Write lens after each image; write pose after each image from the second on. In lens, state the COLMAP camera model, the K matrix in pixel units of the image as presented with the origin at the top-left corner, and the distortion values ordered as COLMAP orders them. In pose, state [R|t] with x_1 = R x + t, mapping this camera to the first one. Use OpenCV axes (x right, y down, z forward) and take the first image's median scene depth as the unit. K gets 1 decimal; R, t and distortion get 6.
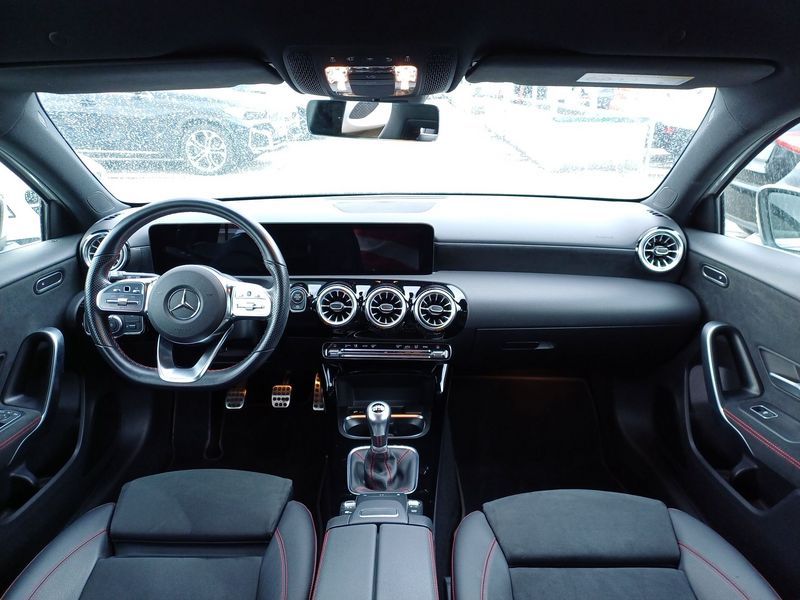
lens RADIAL K [[591.1, 0, 401.9], [0, 591.1, 301.1], [0, 0, 1]] dist [0.023058, -0.006691]
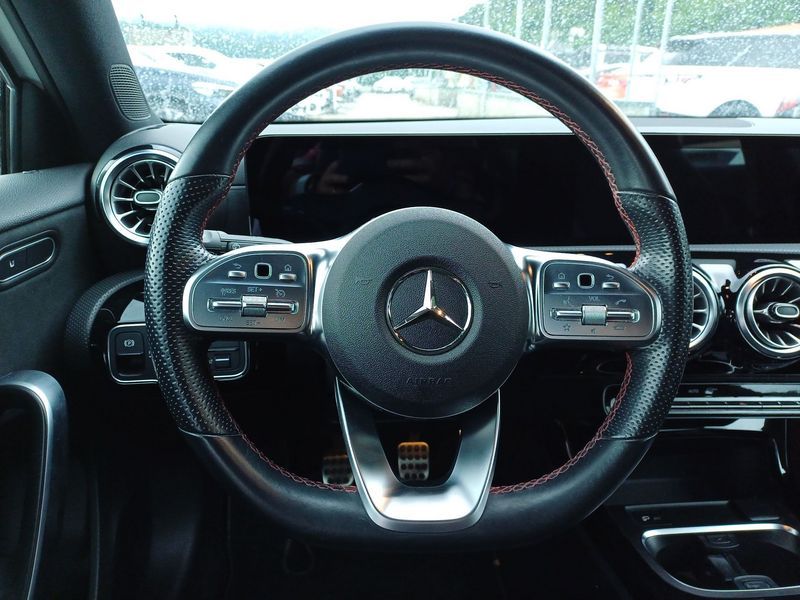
lens RADIAL K [[591.1, 0, 396.3], [0, 591.1, 297.7], [0, 0, 1]] dist [0.023058, -0.006691]
pose [[0.997561, -0.010311, 0.069034, -0.365474], [0.010702, 0.999929, -0.005287, -0.001034], [-0.068975, 0.006013, 0.997600, 0.570550]]
